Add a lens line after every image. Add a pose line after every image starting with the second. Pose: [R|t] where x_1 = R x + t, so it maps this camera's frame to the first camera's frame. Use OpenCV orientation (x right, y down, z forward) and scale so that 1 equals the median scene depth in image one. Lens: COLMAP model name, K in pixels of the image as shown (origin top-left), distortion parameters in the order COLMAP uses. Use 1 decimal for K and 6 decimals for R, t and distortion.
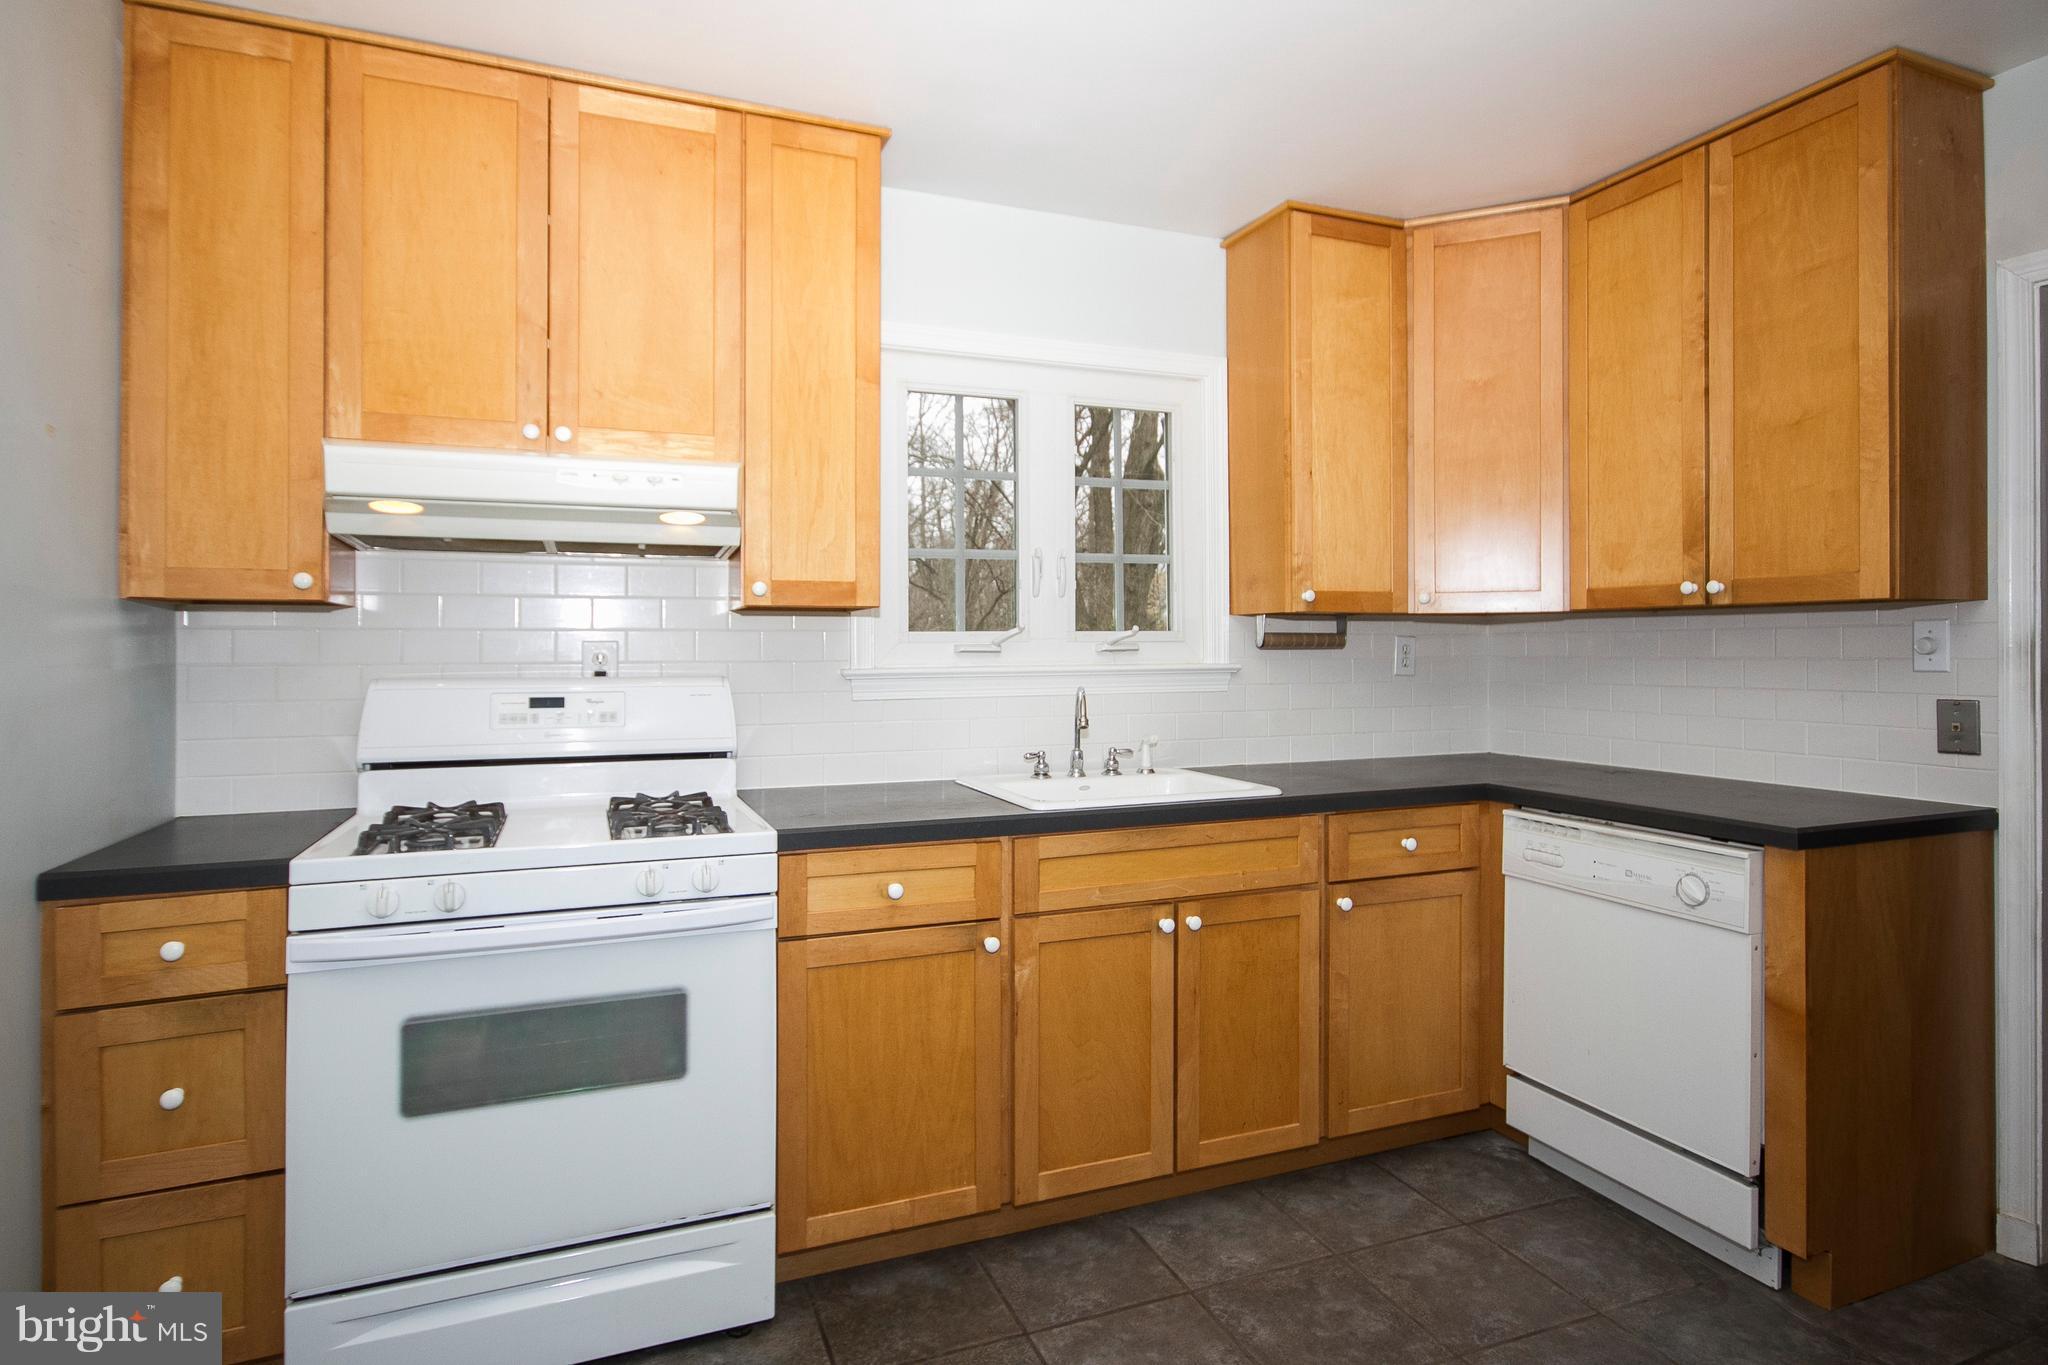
lens RADIAL K [[1069.0, 0, 1012.0], [0, 1069.0, 665.8], [0, 0, 1]] dist [0.002726, 0.001185]
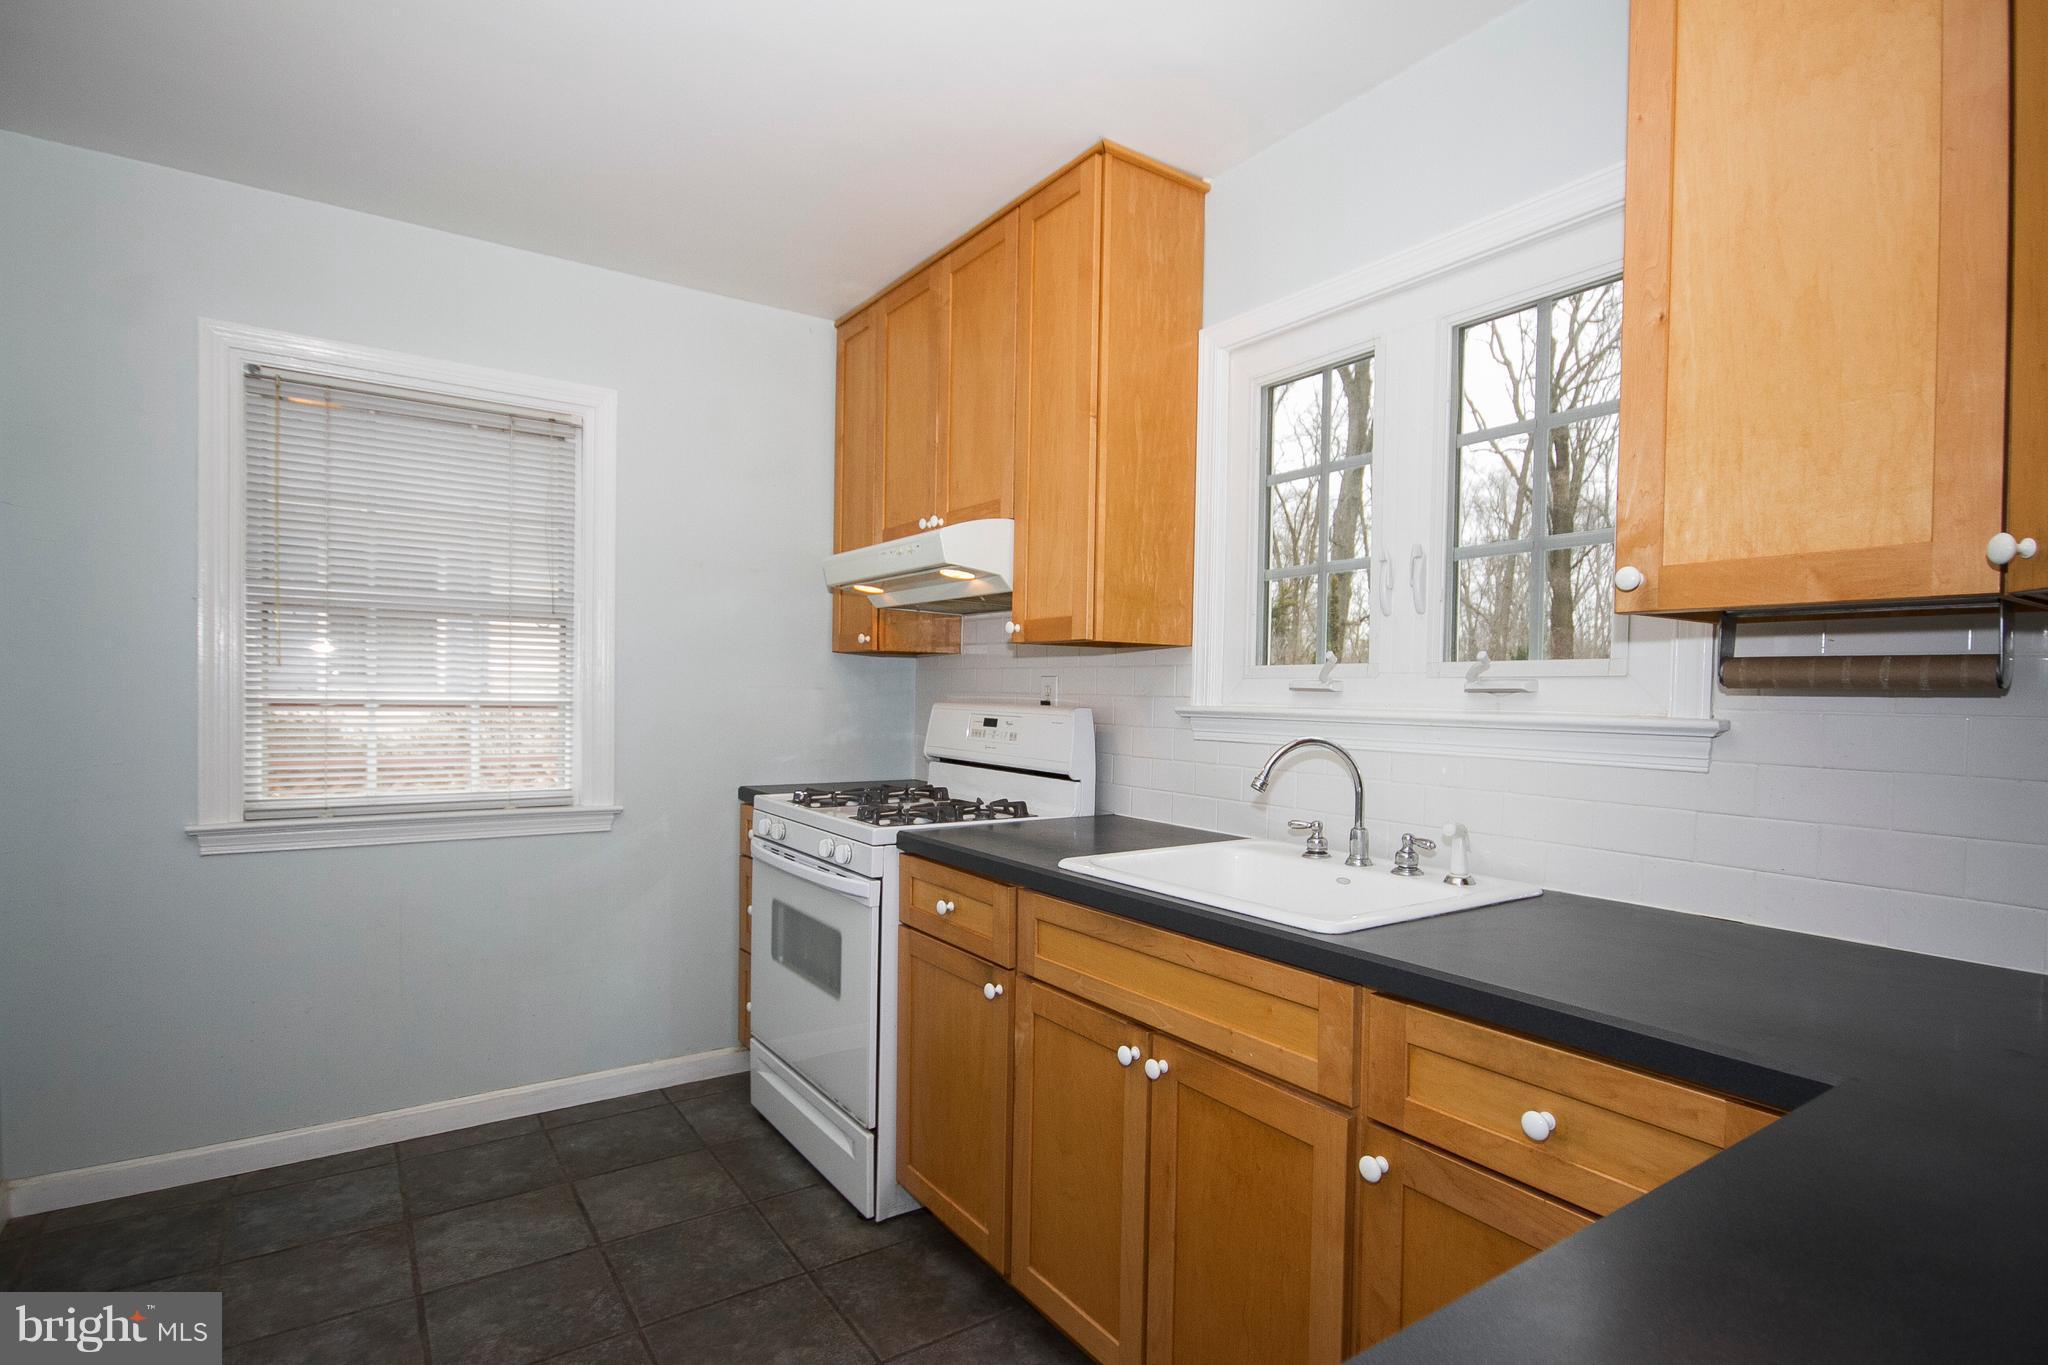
lens RADIAL K [[988.8, 0, 1021.7], [0, 988.8, 694.8], [0, 0, 1]] dist [-0.003428, -0.000867]
pose [[0.250310, 0.016807, -0.968020, 0.719466], [-0.025342, 0.999620, 0.010803, -0.013713], [0.967834, 0.021827, 0.250641, 0.679666]]
